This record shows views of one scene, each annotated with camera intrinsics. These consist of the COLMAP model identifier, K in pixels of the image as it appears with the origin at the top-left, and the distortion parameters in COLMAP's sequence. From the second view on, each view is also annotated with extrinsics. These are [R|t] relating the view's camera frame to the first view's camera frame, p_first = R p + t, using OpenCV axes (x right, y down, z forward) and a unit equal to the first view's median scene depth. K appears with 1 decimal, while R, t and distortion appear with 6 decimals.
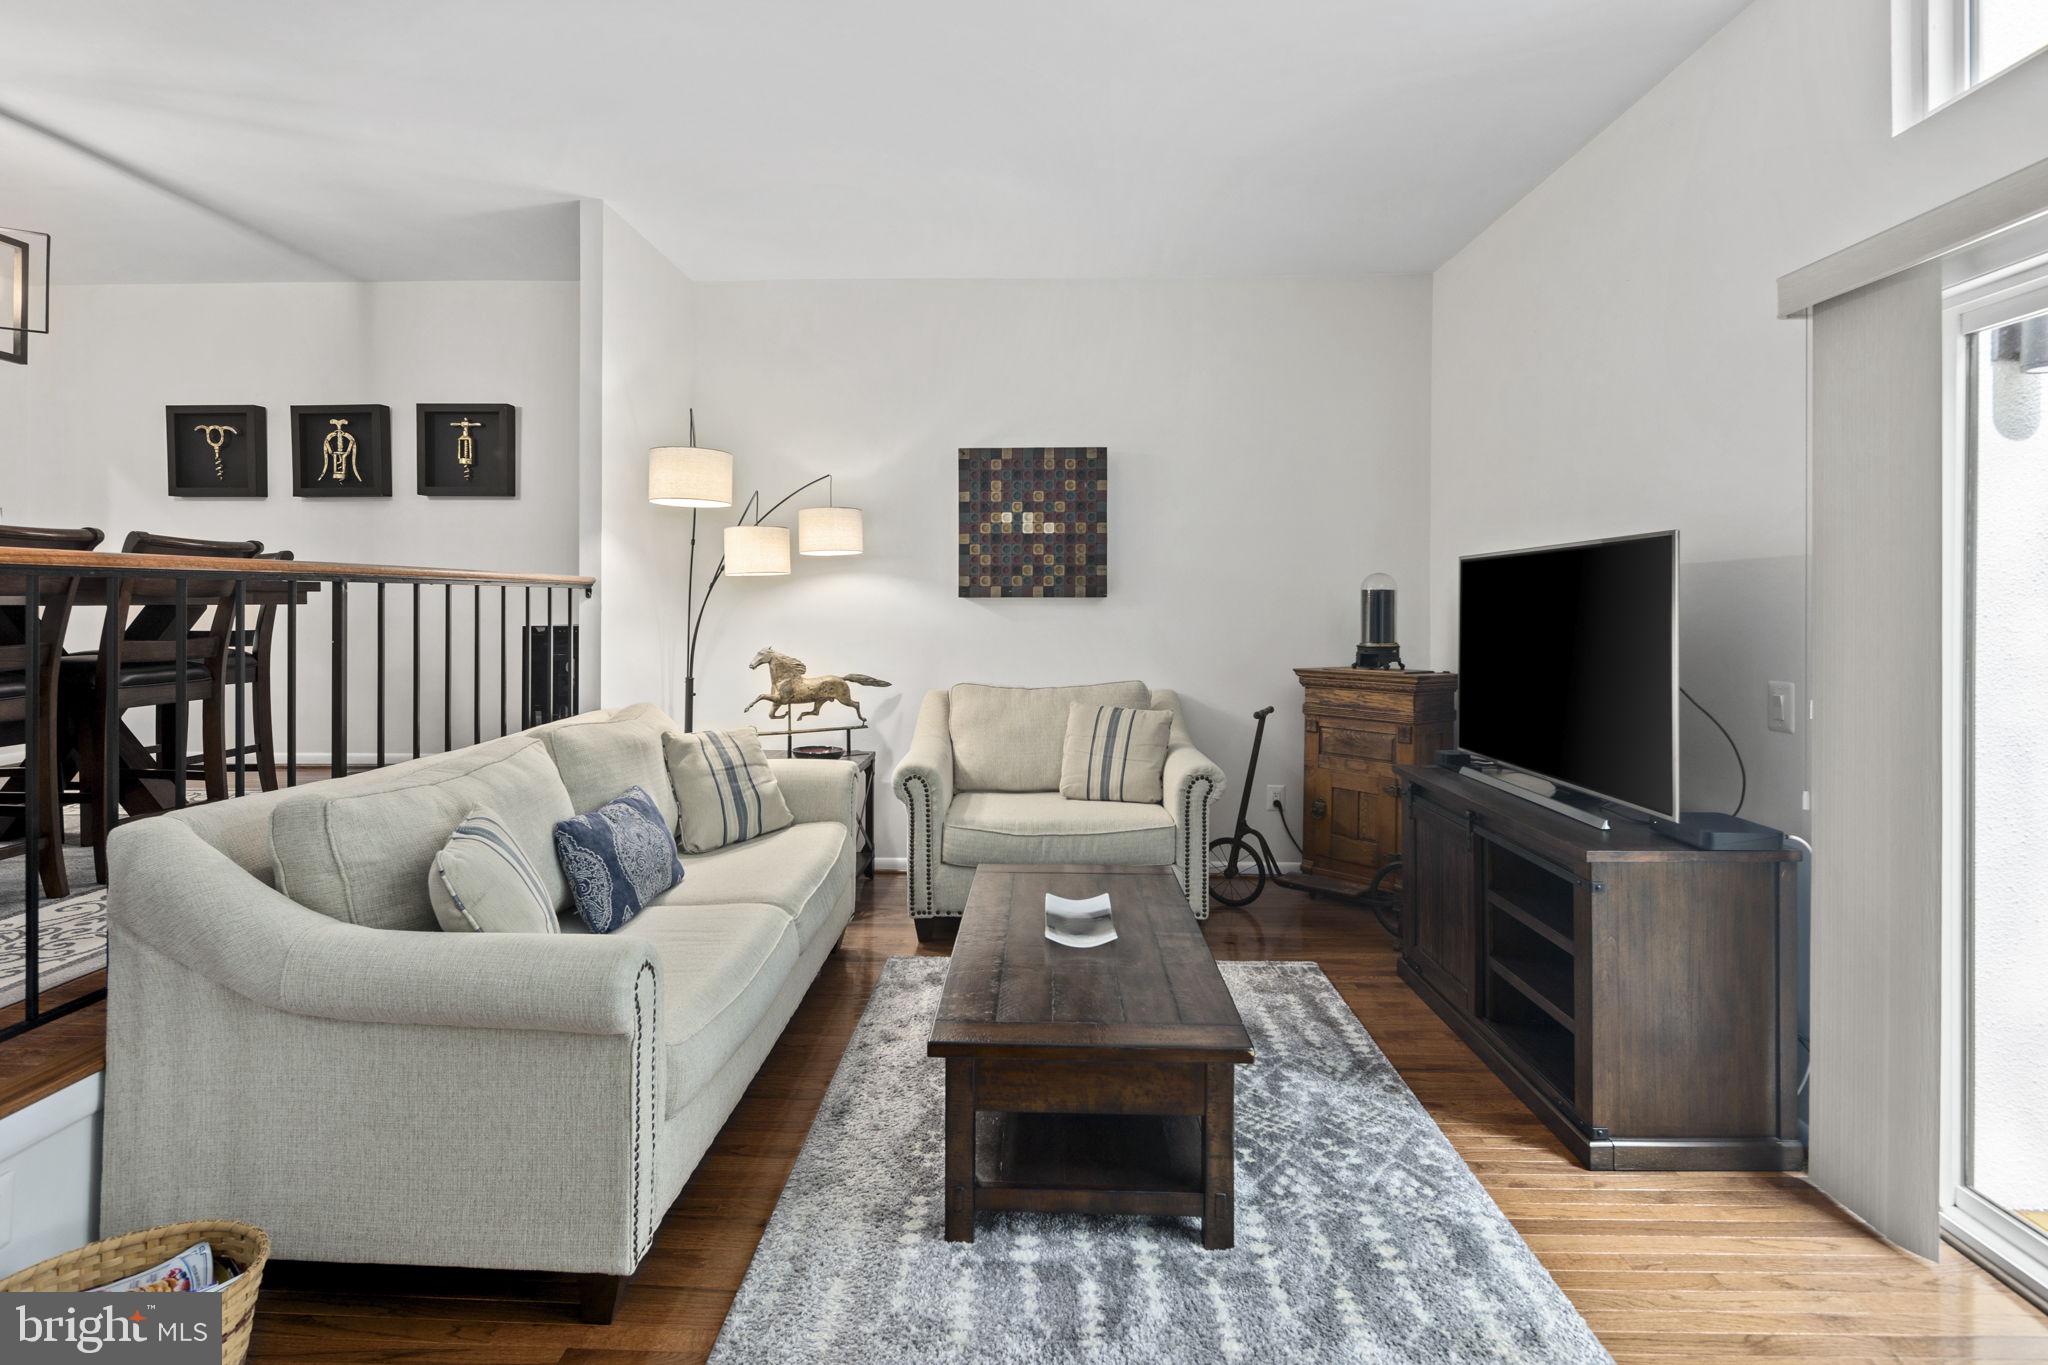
lens RADIAL K [[990.4, 0, 1022.2], [0, 990.4, 606.6], [0, 0, 1]] dist [0.004890, -0.006008]
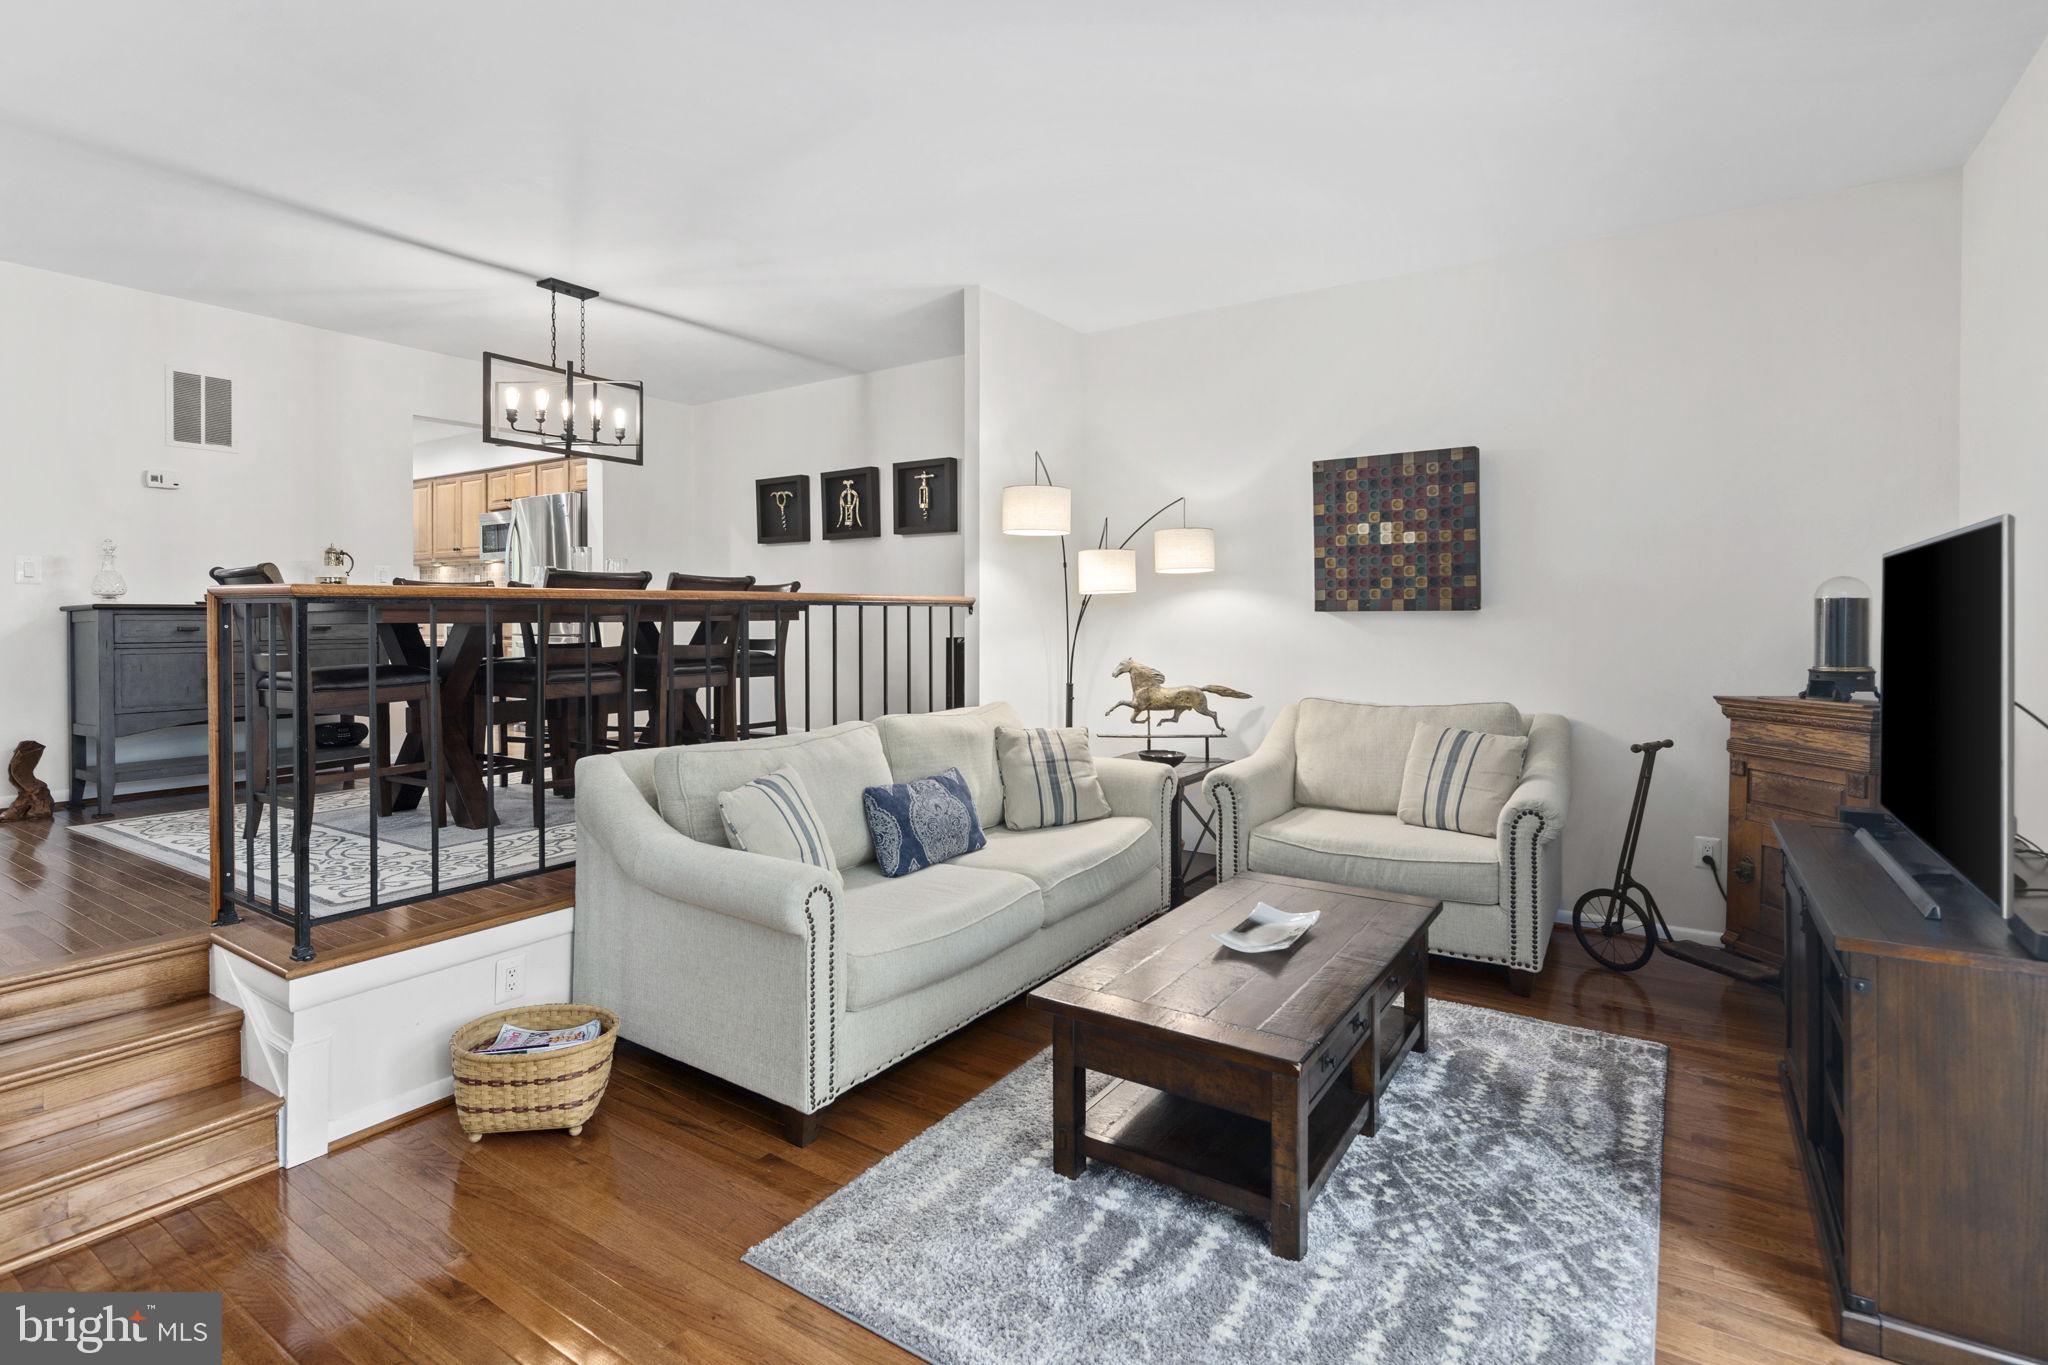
lens RADIAL K [[991.7, 0, 1022.7], [0, 991.7, 622.8], [0, 0, 1]] dist [0.003874, -0.006204]
pose [[0.847005, -0.001138, -0.531584, 0.266675], [0.002561, 0.999995, 0.001940, -0.000877], [0.531579, -0.003004, 0.847003, 0.002193]]
